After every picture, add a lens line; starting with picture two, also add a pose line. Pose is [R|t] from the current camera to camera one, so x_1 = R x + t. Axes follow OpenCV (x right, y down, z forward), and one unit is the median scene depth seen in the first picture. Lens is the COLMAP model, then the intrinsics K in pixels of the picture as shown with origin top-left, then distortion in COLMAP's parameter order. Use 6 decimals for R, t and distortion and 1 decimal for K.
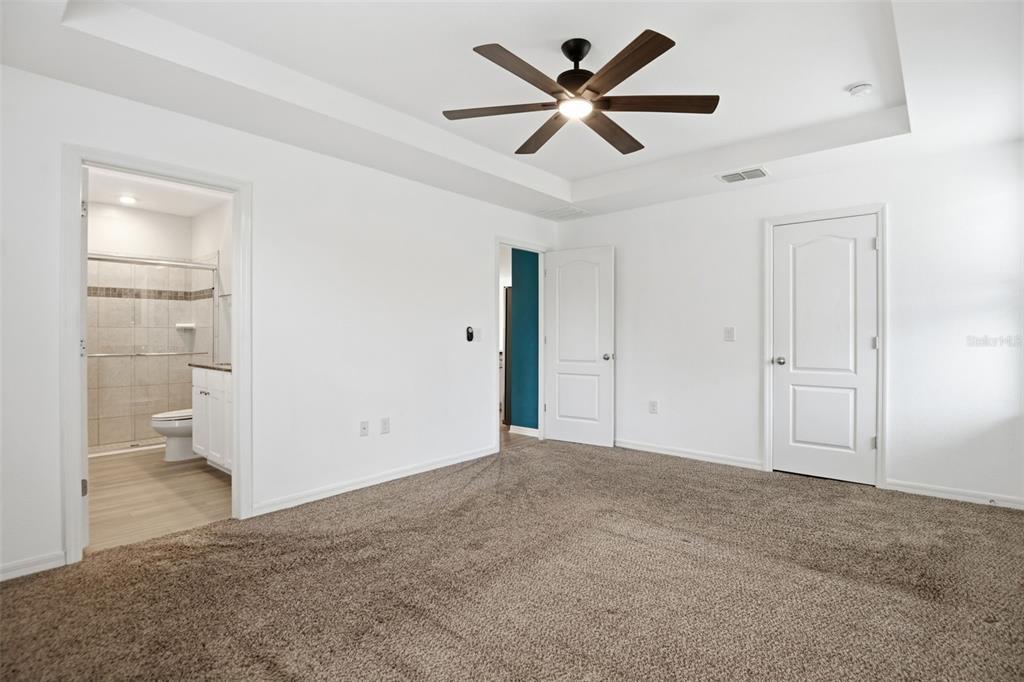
lens RADIAL K [[505.9, 0, 508.8], [0, 505.9, 335.3], [0, 0, 1]] dist [-0.029969, -0.000560]
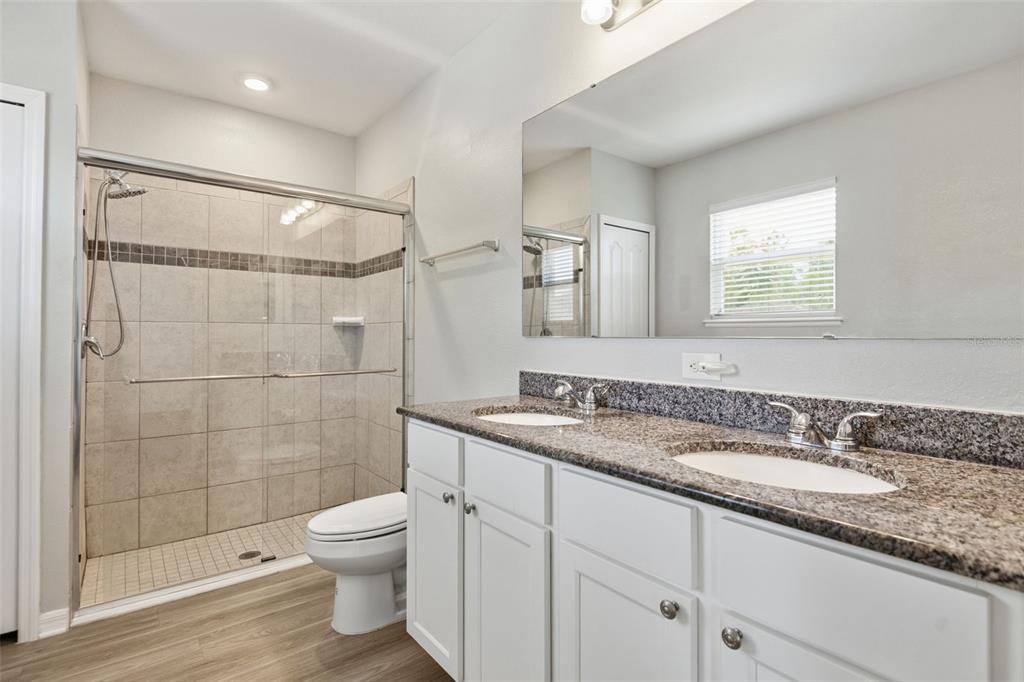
lens RADIAL K [[505.9, 0, 519.6], [0, 505.9, 341.0], [0, 0, 1]] dist [-0.029969, -0.000560]
pose [[0.985500, 0.002735, -0.169656, -0.347529], [-0.001698, 0.999979, 0.006258, 0.000646], [0.169669, -0.005880, 0.985484, 0.451885]]
